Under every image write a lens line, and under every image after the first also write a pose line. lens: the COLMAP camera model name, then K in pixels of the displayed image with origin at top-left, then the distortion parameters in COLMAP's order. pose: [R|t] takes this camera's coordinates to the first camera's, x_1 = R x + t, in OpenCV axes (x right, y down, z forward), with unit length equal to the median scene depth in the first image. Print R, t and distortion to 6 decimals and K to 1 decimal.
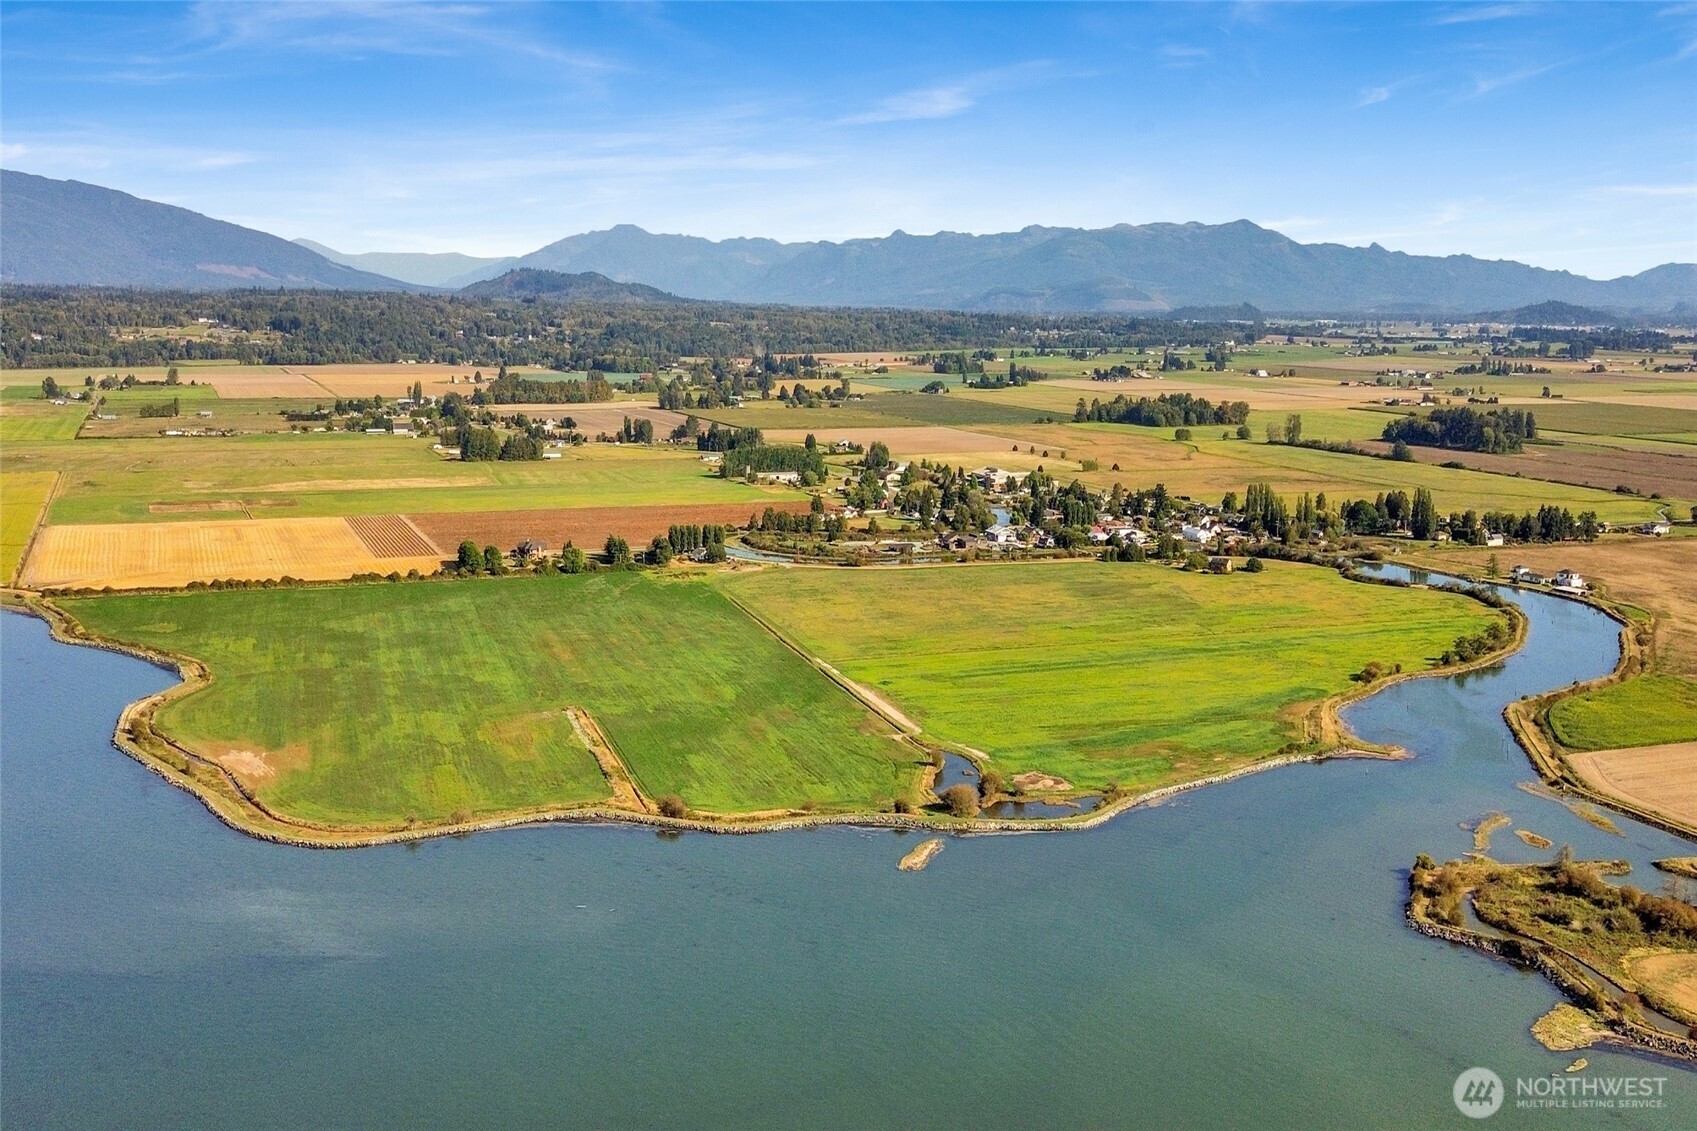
lens RADIAL K [[1685.0, 0, 850.9], [0, 1685.0, 563.0], [0, 0, 1]] dist [0.064381, 0.000000]
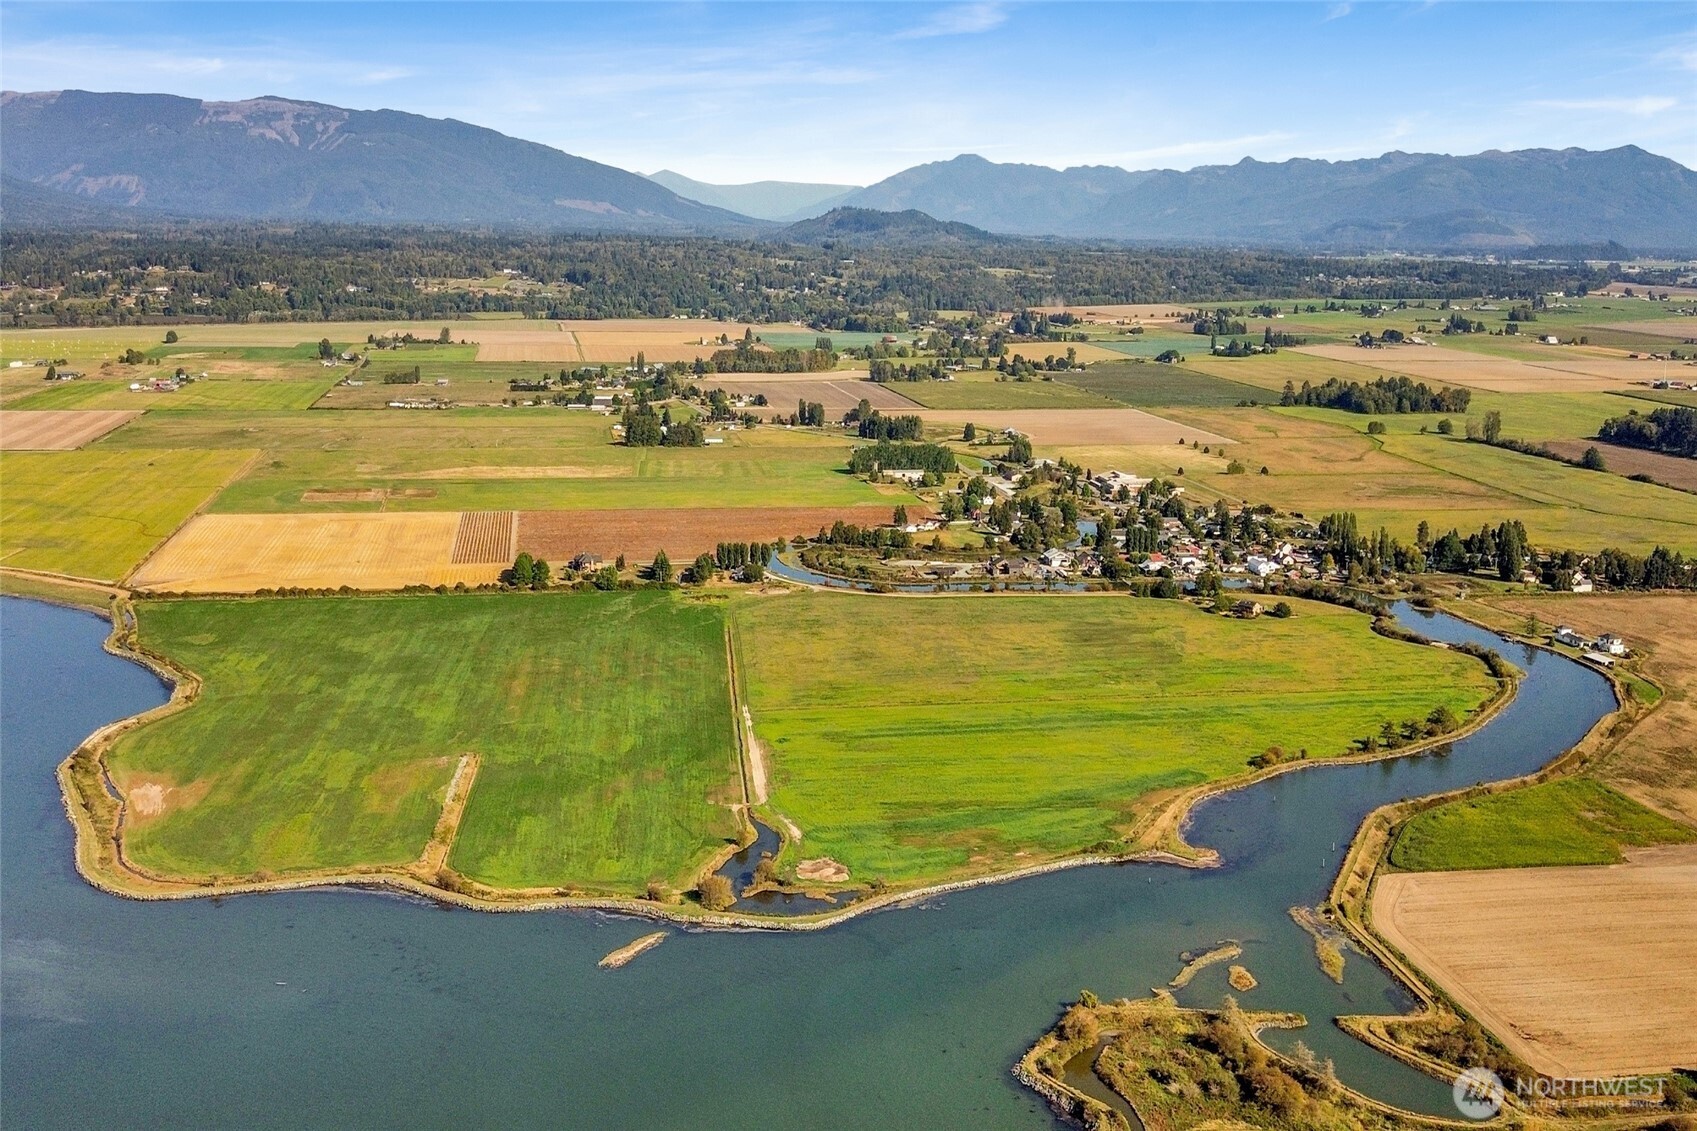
lens RADIAL K [[1685.0, 0, 851.1], [0, 1685.0, 570.2], [0, 0, 1]] dist [0.064381, 0.000000]
pose [[0.980591, 0.042021, -0.191510, 0.162056], [-0.033636, 0.998336, 0.046830, -0.053088], [0.193159, -0.039479, 0.980373, -0.007120]]
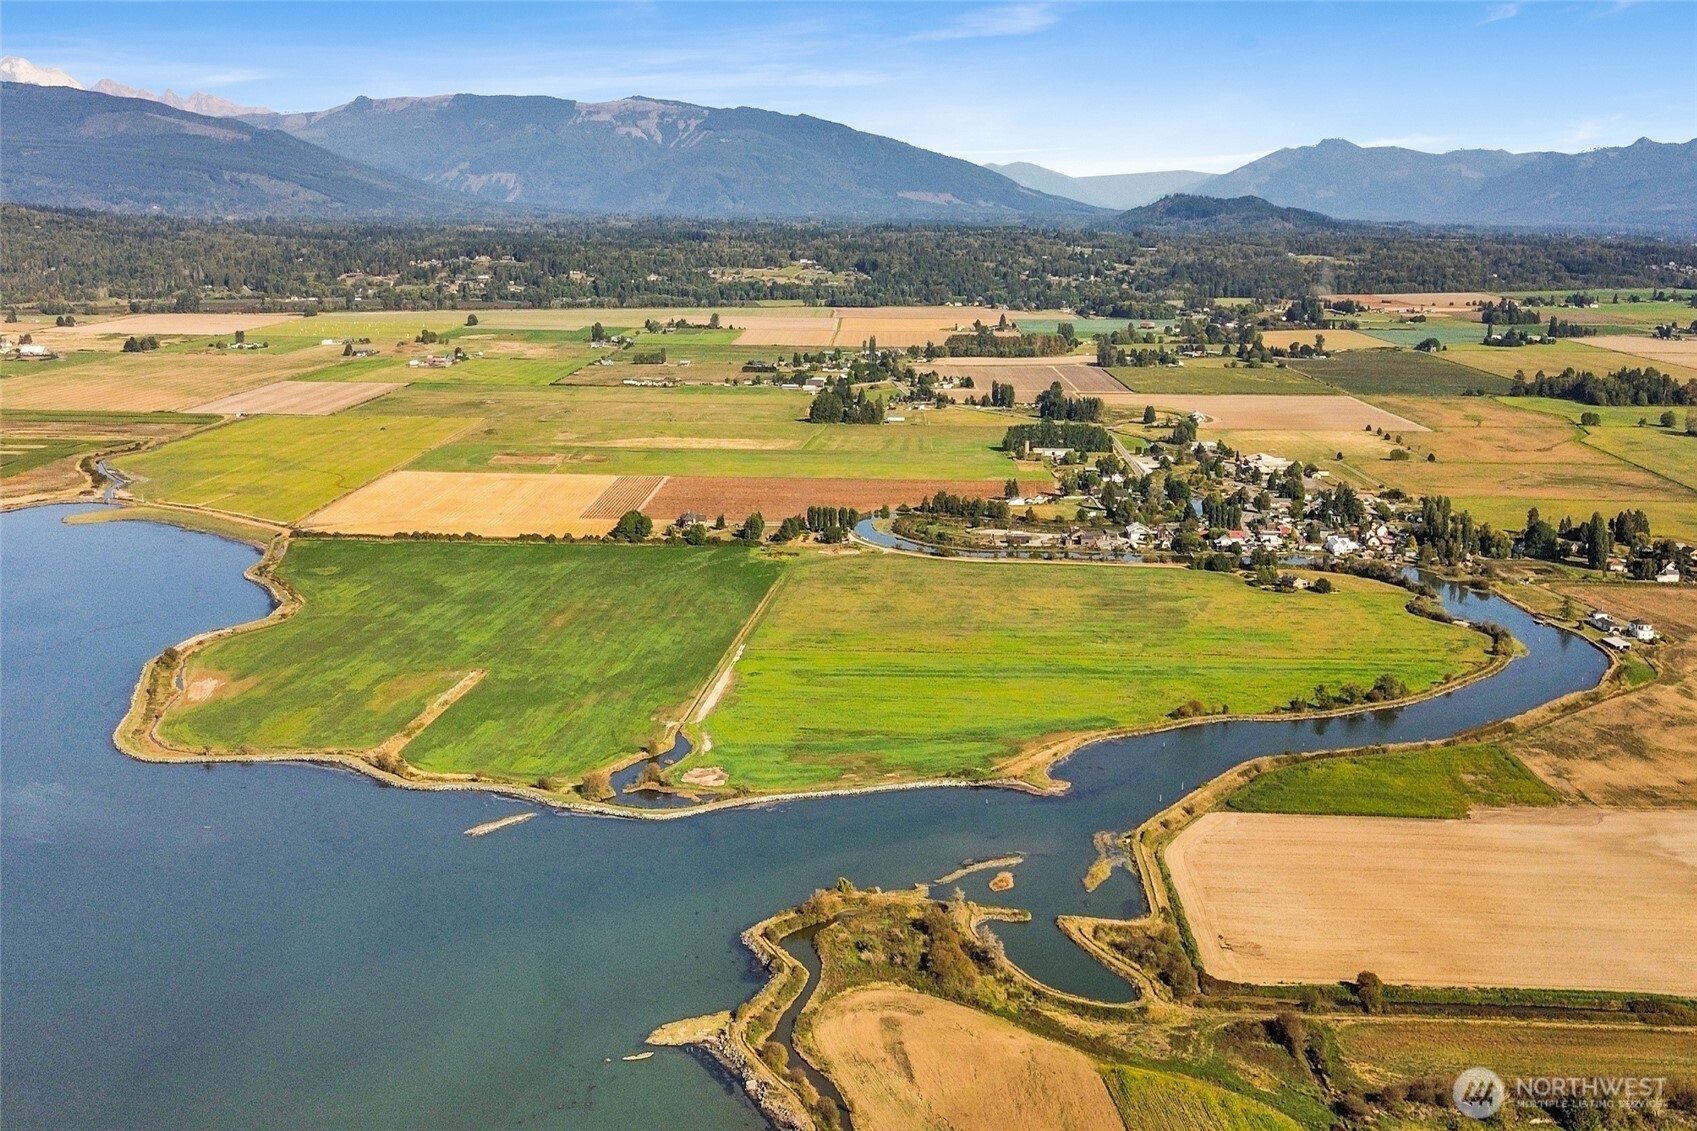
lens RADIAL K [[1685.0, 0, 847.9], [0, 1685.0, 563.9], [0, 0, 1]] dist [0.064381, 0.000000]
pose [[0.920943, 0.077537, -0.381906, 0.324290], [-0.059804, 0.996518, 0.058105, -0.047258], [0.385081, -0.030672, 0.922373, -0.024814]]
